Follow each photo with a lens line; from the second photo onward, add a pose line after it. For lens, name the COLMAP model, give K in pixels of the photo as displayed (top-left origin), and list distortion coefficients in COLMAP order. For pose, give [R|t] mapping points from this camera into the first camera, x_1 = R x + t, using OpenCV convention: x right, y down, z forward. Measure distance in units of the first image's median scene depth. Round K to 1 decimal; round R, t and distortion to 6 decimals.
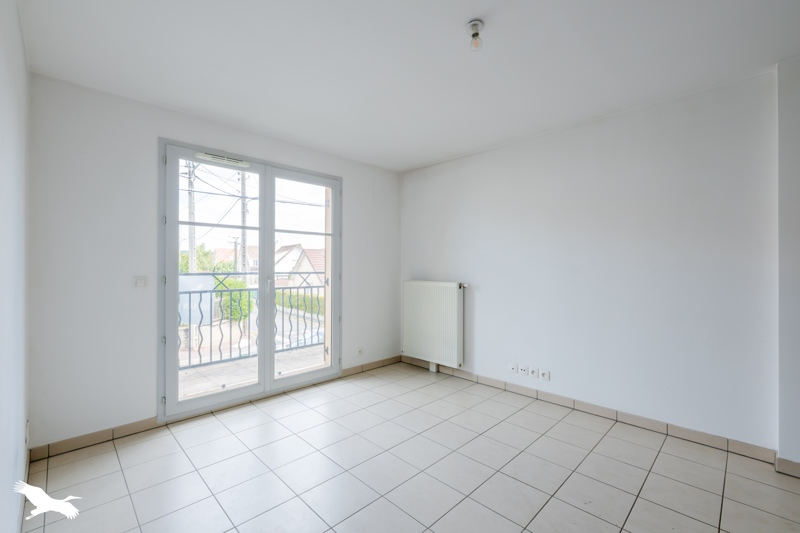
lens RADIAL K [[346.6, 0, 398.0], [0, 346.6, 266.4], [0, 0, 1]] dist [-0.000815, -0.000230]
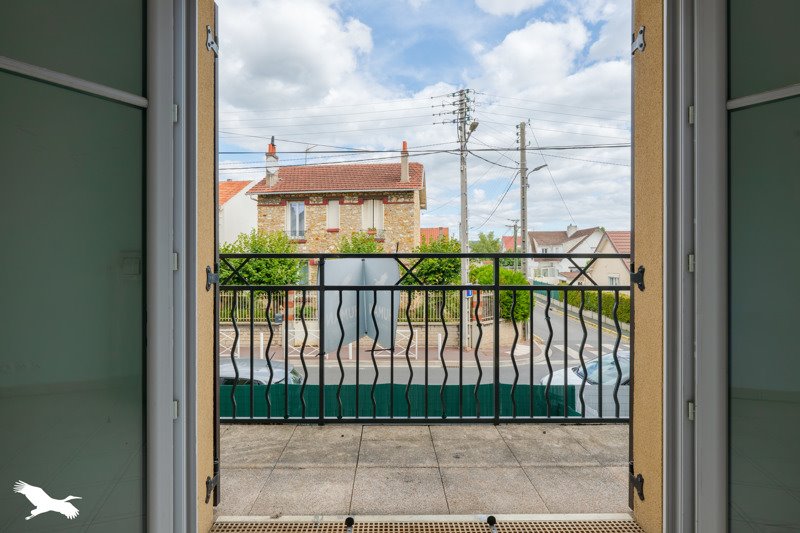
lens RADIAL K [[395.6, 0, 397.0], [0, 395.6, 259.7], [0, 0, 1]] dist [-0.002019, -0.000264]
pose [[0.727062, 0.002845, -0.686566, -0.031264], [0.001813, 0.999980, 0.006064, 0.006739], [0.686570, -0.005654, 0.727042, 0.156125]]
